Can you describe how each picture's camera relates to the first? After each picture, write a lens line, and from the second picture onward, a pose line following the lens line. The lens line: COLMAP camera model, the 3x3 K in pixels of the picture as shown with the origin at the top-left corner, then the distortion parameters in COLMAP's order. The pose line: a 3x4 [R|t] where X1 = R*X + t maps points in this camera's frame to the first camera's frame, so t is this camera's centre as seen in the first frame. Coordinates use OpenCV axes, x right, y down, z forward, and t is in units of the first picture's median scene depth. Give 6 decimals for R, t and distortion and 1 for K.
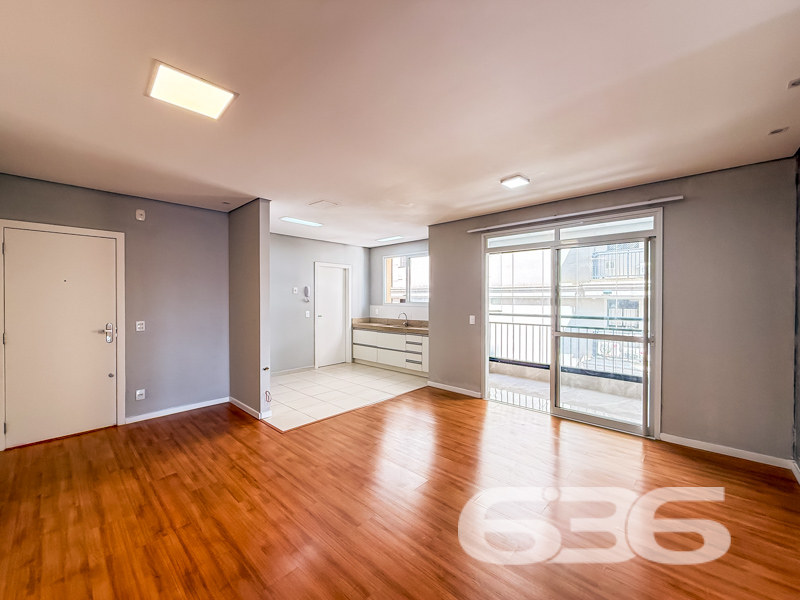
lens RADIAL K [[320.9, 0, 397.2], [0, 320.9, 300.9], [0, 0, 1]] dist [-0.000363, -0.000010]
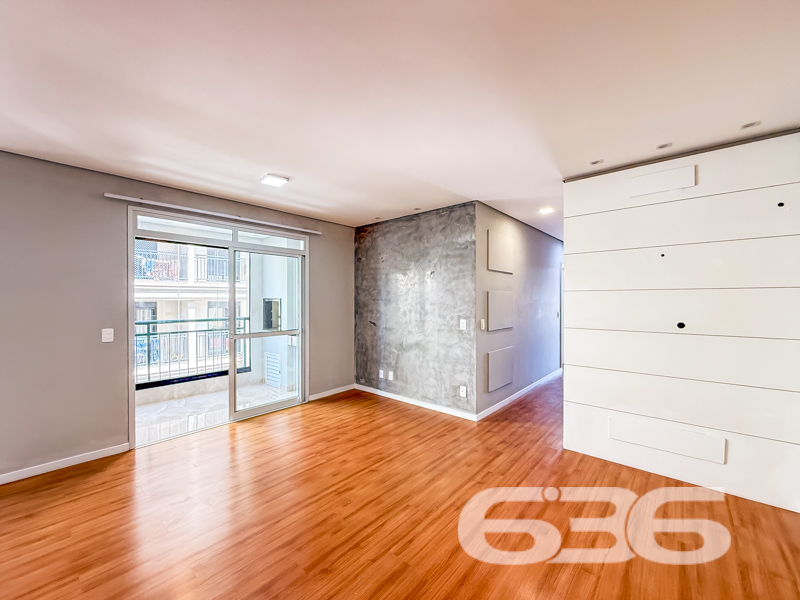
lens RADIAL K [[320.9, 0, 399.5], [0, 320.9, 299.3], [0, 0, 1]] dist [-0.000363, -0.000010]
pose [[-0.019759, -0.000440, 0.999805, -0.488099], [0.010333, 0.999946, 0.000644, -0.007239], [-0.999751, 0.010343, -0.019754, 0.514619]]
